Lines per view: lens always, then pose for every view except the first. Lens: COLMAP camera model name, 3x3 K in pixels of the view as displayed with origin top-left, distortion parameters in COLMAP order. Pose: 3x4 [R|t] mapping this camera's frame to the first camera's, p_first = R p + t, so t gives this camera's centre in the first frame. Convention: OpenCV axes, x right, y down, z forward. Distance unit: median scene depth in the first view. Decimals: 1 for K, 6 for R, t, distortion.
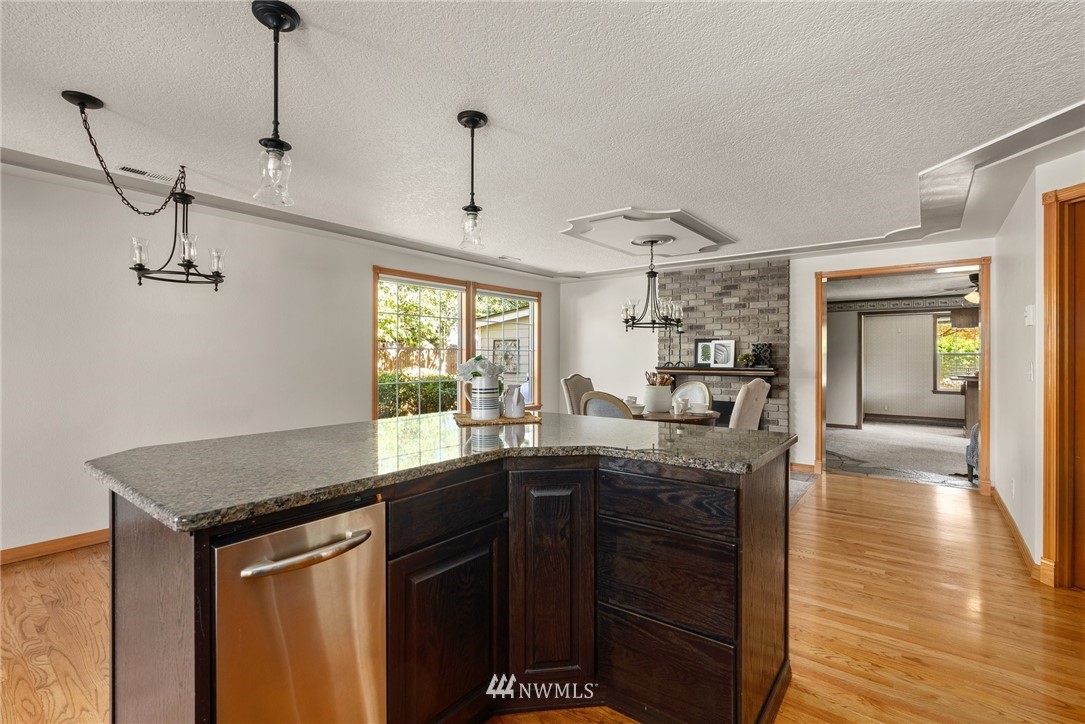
lens RADIAL K [[497.7, 0, 543.6], [0, 497.7, 358.0], [0, 0, 1]] dist [-0.010471, 0.000160]
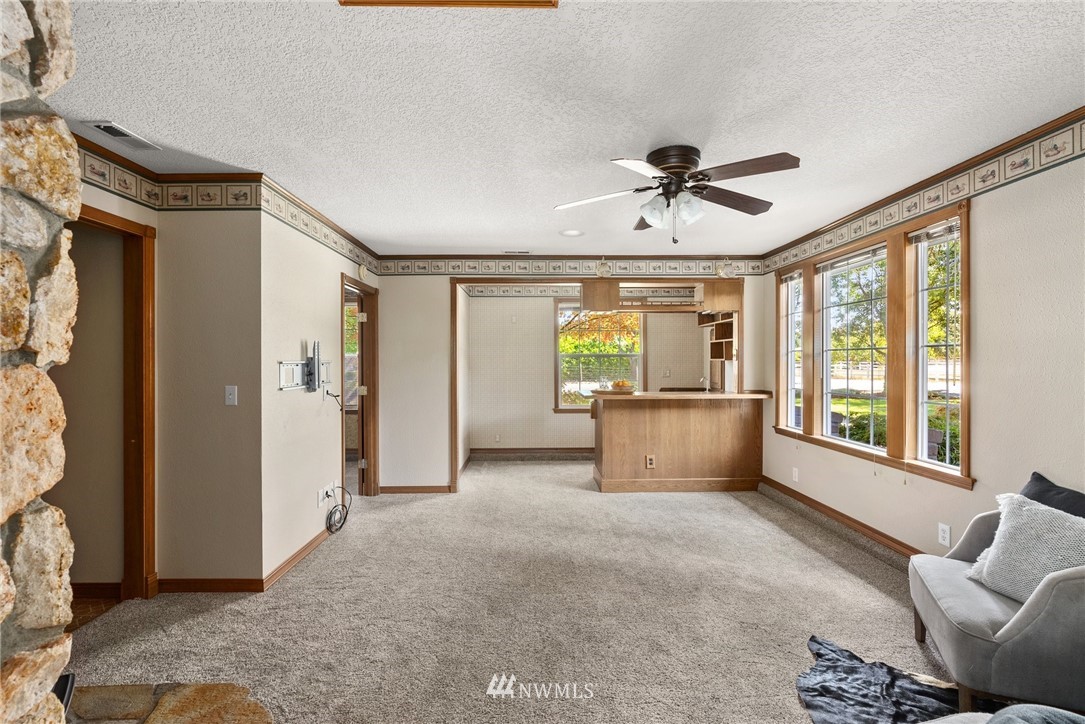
lens RADIAL K [[497.7, 0, 541.1], [0, 497.7, 365.3], [0, 0, 1]] dist [-0.010471, 0.000160]
pose [[0.780706, -0.005757, 0.624871, 0.376409], [0.007611, 0.999971, -0.000296, 0.005366], [-0.624852, 0.004987, 0.780728, 0.519054]]
